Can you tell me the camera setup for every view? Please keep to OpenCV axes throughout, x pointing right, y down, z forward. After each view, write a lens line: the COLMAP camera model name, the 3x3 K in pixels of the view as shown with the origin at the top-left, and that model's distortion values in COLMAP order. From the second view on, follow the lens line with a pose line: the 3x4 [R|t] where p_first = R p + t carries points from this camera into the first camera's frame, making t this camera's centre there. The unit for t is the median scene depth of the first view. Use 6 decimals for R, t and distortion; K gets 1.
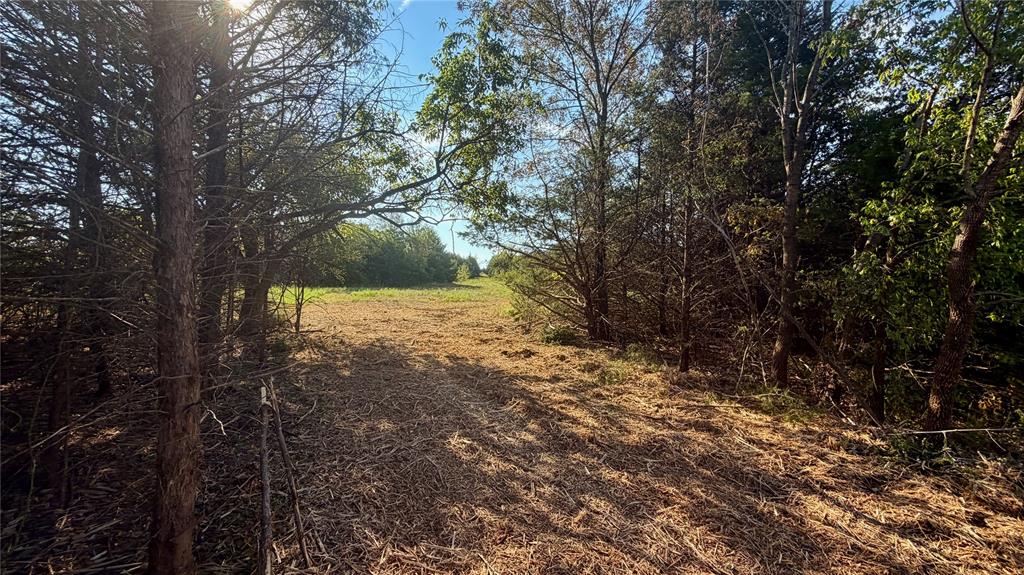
lens RADIAL K [[408.8, 0, 512.0], [0, 408.8, 287.5], [0, 0, 1]] dist [0.000496, 0.000304]
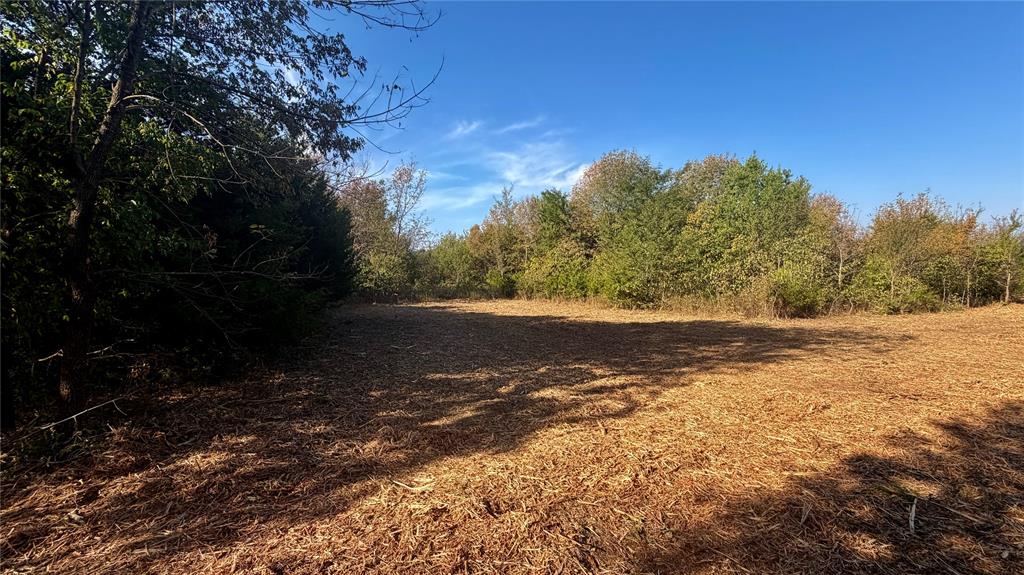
lens RADIAL K [[408.8, 0, 512.0], [0, 408.8, 287.5], [0, 0, 1]] dist [0.000496, 0.000304]
pose [[0.035994, -0.055549, 0.997807, 0.169094], [0.006885, 0.998444, 0.055336, 0.006102], [-0.999328, 0.004878, 0.036320, -0.064569]]
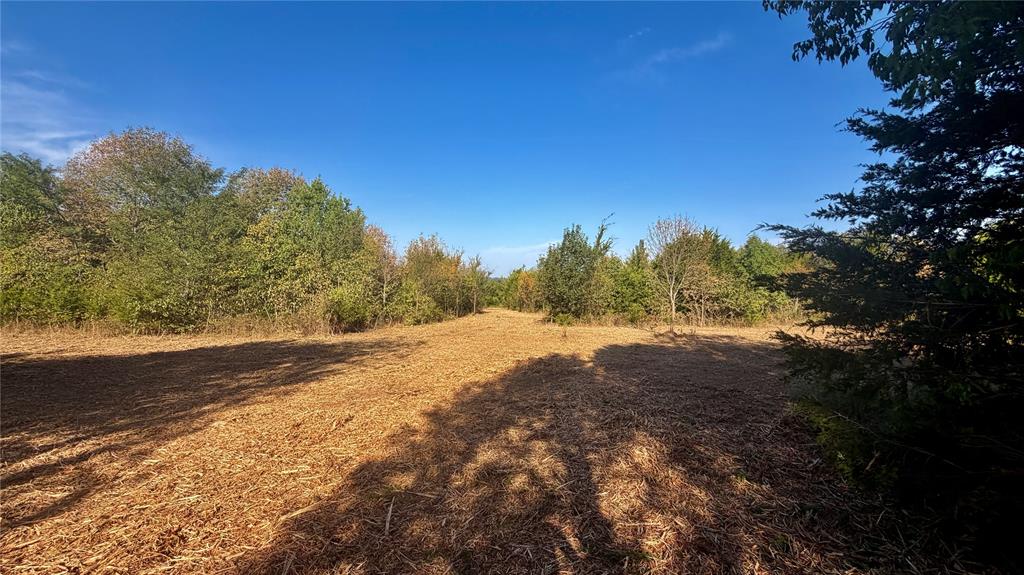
lens RADIAL K [[408.8, 0, 512.0], [0, 408.8, 287.5], [0, 0, 1]] dist [0.000496, 0.000304]
pose [[-0.800687, -0.025895, 0.598524, 0.247965], [-0.033346, 0.999443, -0.001368, 0.009624], [-0.598155, -0.021054, -0.801104, -0.246454]]
